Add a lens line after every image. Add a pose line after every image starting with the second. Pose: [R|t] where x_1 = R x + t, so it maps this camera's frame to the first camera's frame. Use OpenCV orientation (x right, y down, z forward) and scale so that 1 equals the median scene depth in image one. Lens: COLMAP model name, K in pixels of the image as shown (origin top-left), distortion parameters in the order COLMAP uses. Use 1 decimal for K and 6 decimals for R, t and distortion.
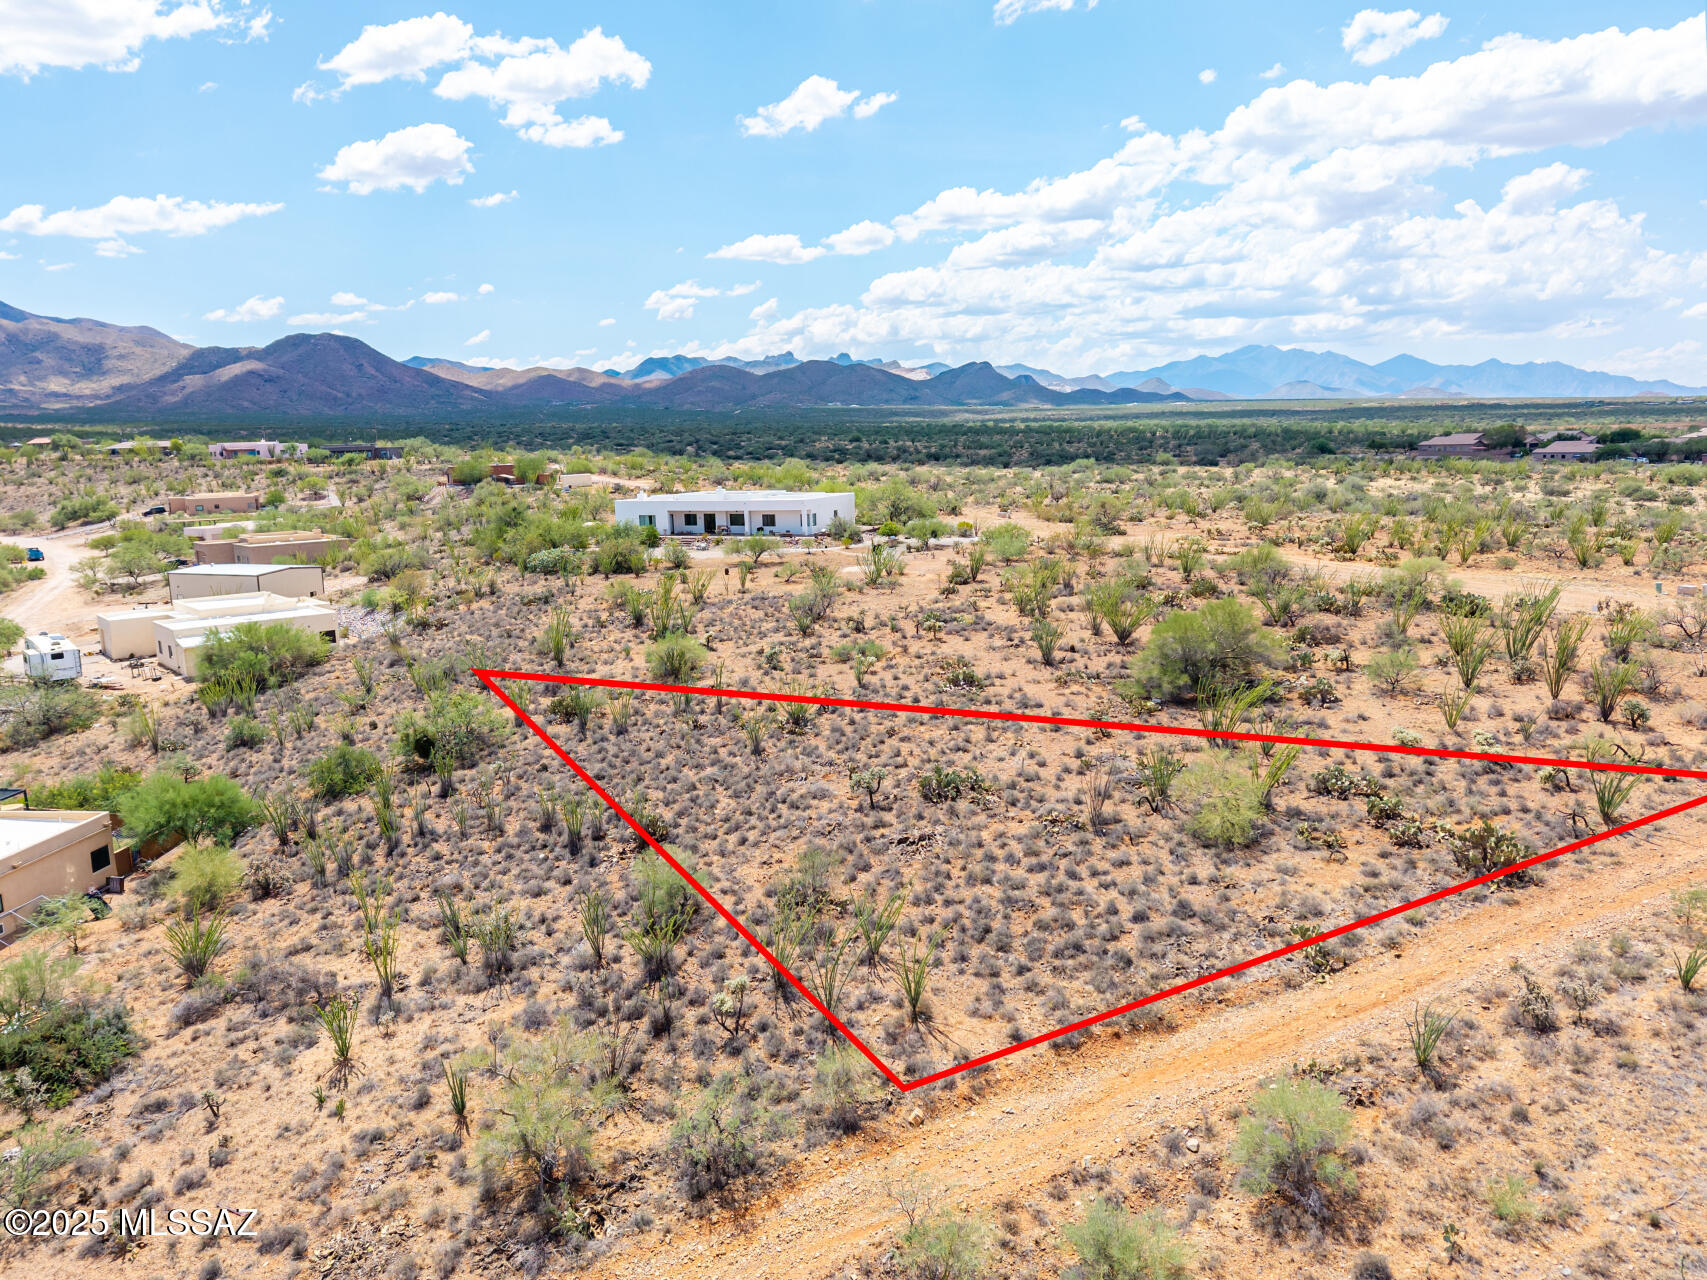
lens RADIAL K [[1185.3, 0, 822.0], [0, 1185.3, 637.2], [0, 0, 1]] dist [0.051017, -0.052086]
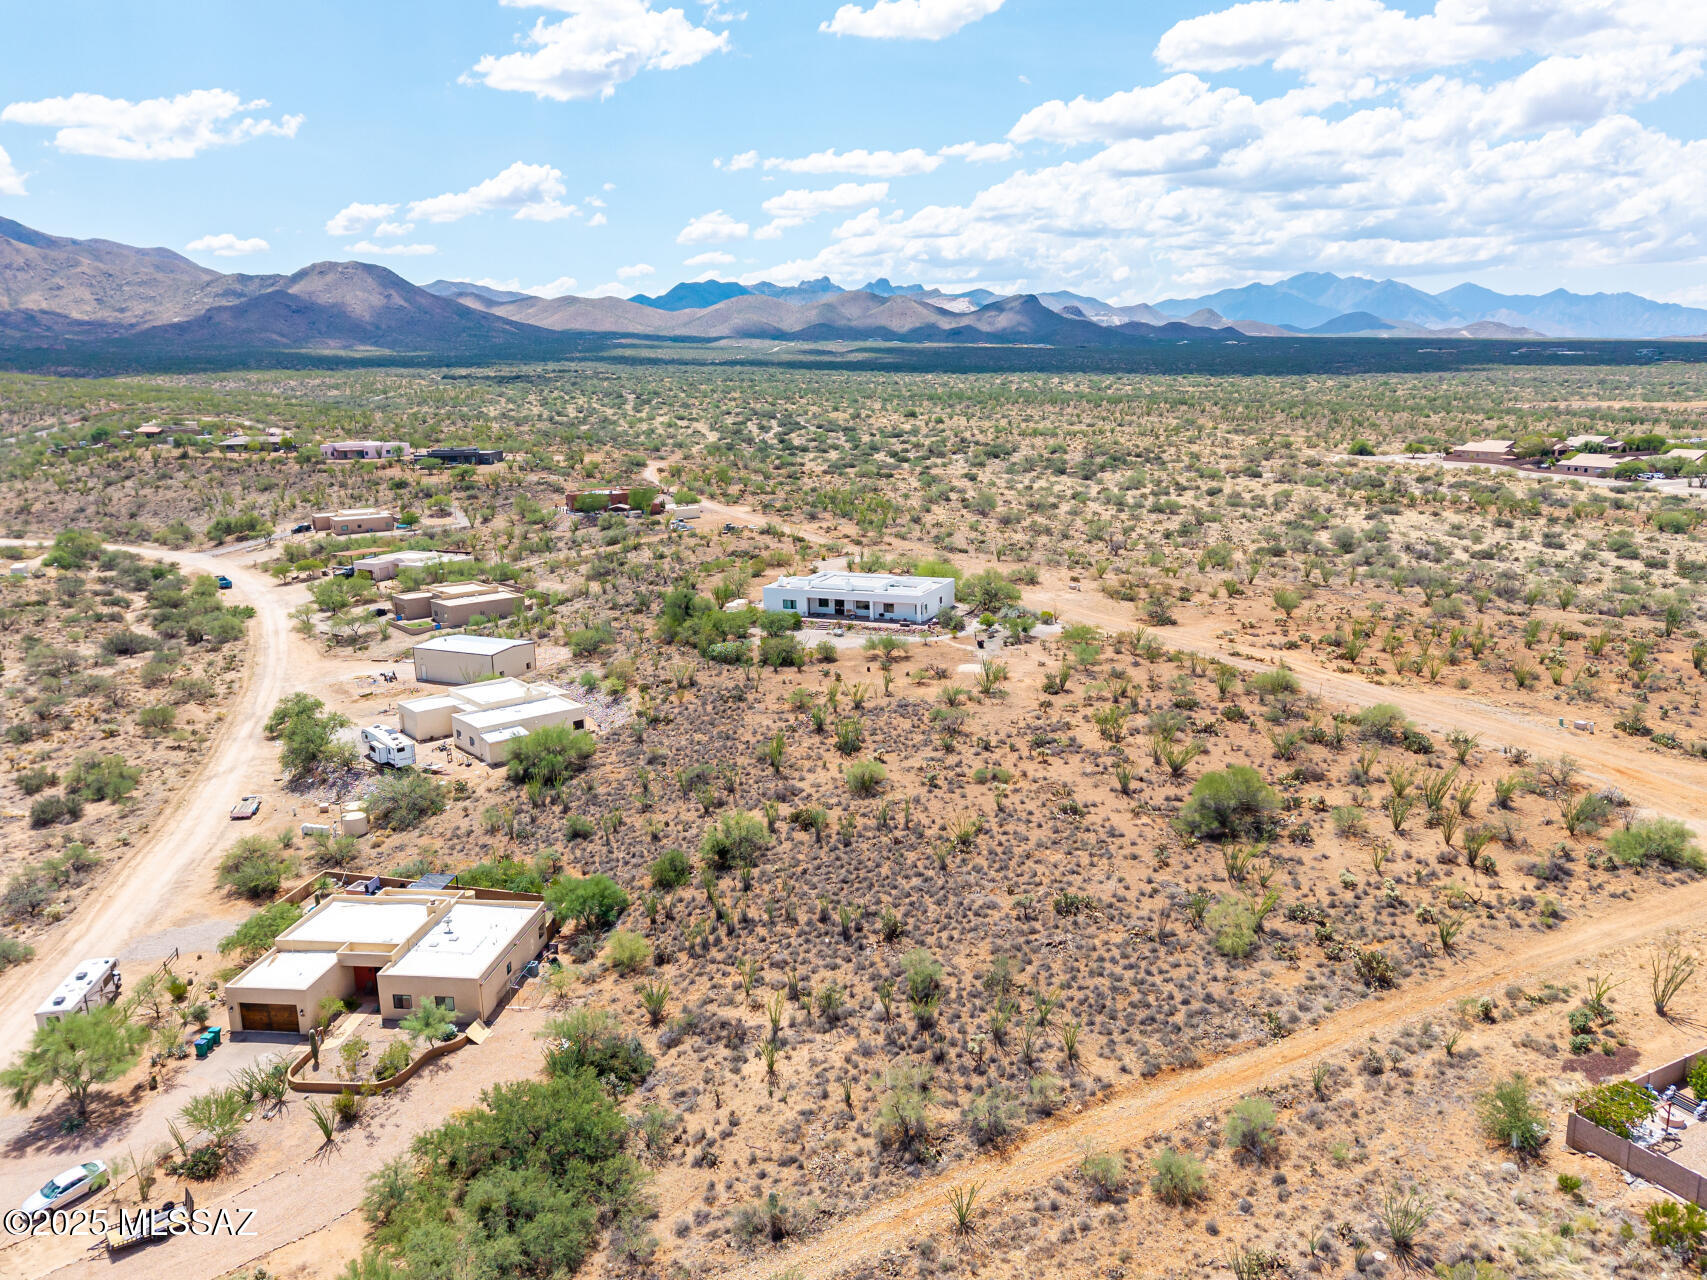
lens RADIAL K [[1211.8, 0, 854.2], [0, 1211.8, 666.2], [0, 0, 1]] dist [0.048582, -0.055387]
pose [[0.999934, 0.011513, -0.000450, -0.233071], [-0.011446, 0.997082, 0.075476, -0.385404], [0.001318, -0.075466, 0.997148, -0.783774]]
